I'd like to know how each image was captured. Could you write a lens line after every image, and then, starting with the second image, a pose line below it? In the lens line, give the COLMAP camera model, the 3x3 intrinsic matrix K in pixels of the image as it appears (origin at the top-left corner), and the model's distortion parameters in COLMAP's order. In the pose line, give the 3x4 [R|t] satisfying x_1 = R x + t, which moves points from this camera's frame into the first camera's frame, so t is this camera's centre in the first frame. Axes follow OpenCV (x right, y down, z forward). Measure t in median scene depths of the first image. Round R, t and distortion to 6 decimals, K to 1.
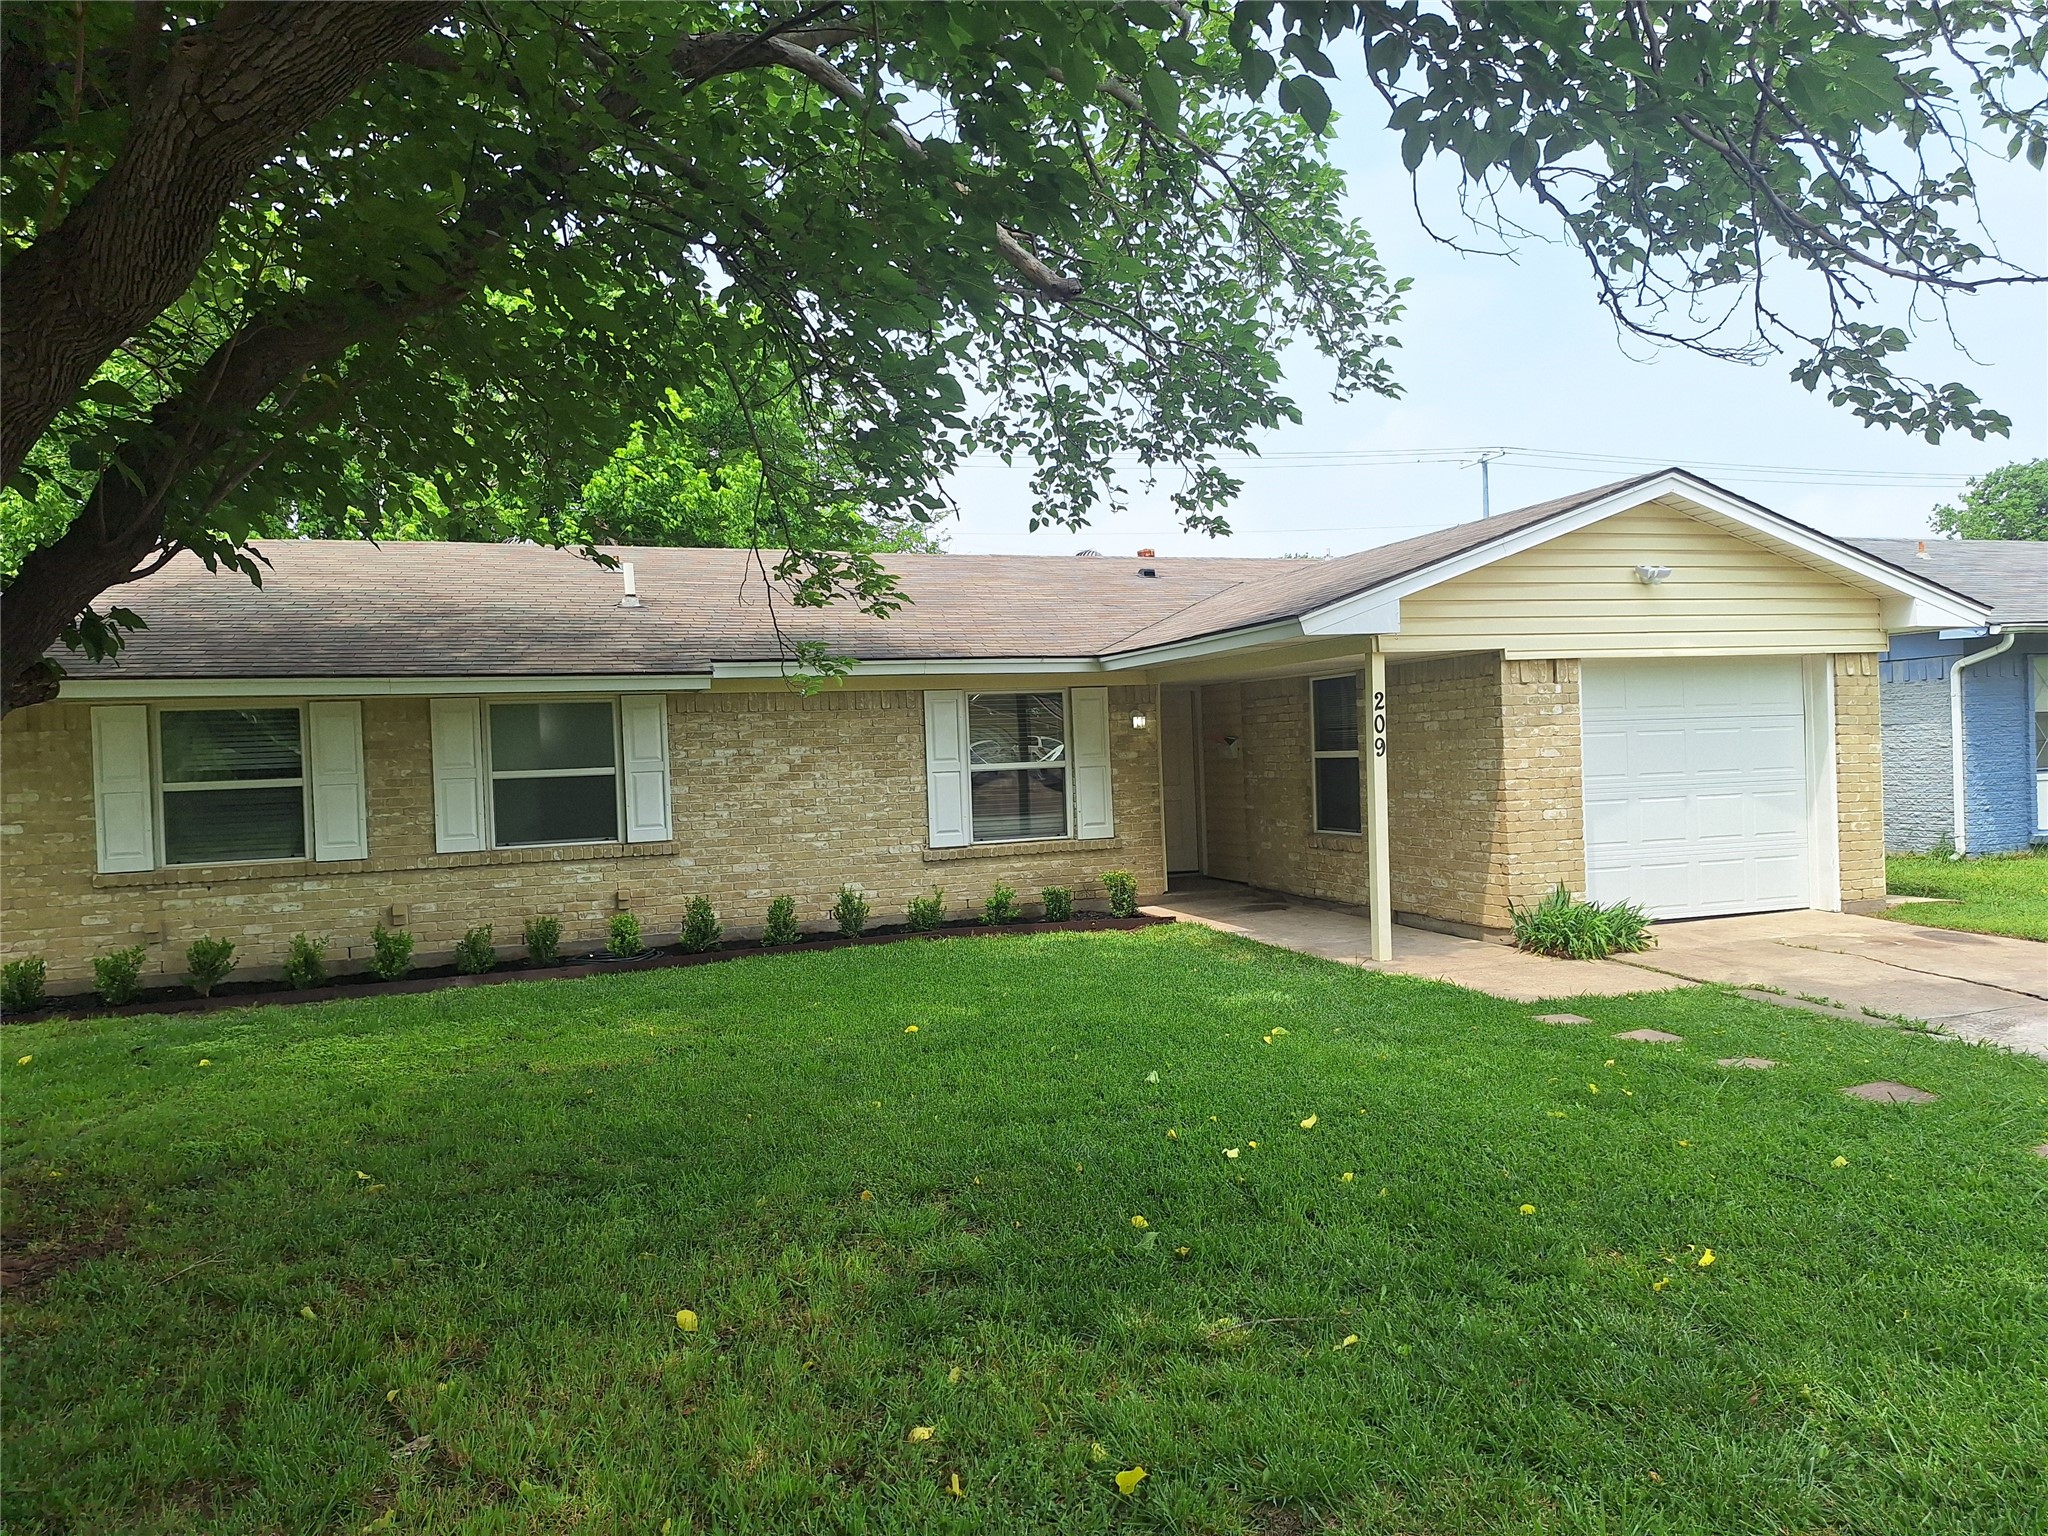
lens RADIAL K [[1459.6, 0, 1022.5], [0, 1459.6, 803.7], [0, 0, 1]] dist [0.084073, -0.086061]
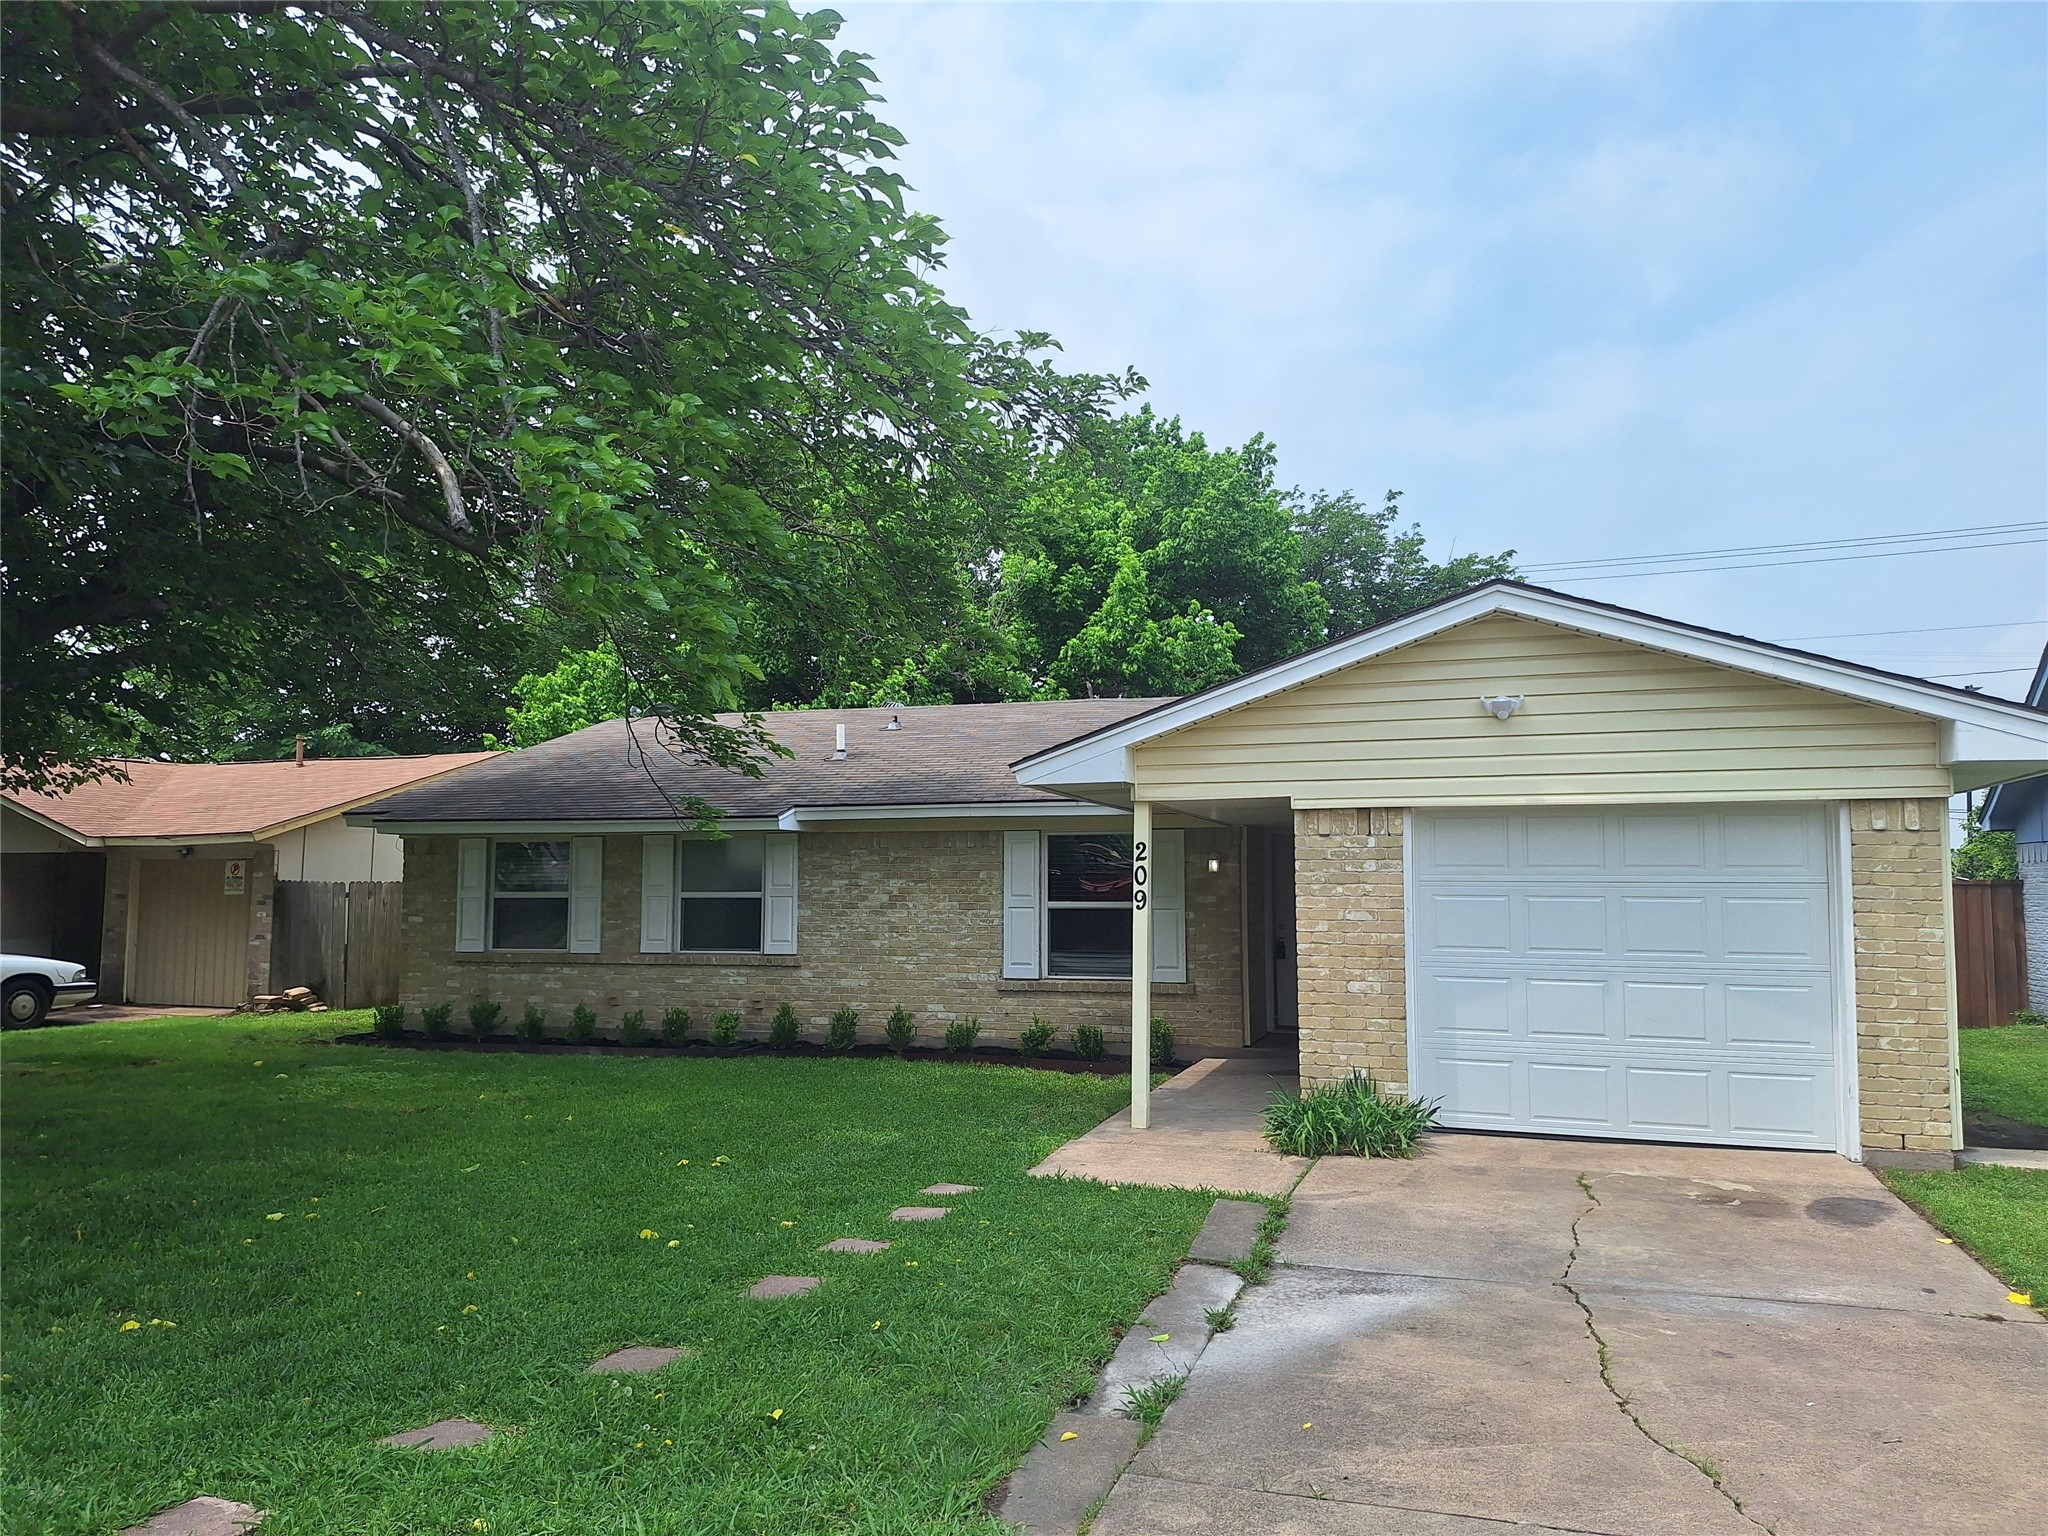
lens RADIAL K [[1459.6, 0, 1022.5], [0, 1459.6, 803.7], [0, 0, 1]] dist [0.084073, -0.086061]
pose [[0.779594, -0.000368, -0.626285, 0.682215], [-0.052065, 0.996500, -0.065396, -0.030565], [0.624117, 0.083590, 0.776846, 0.183335]]
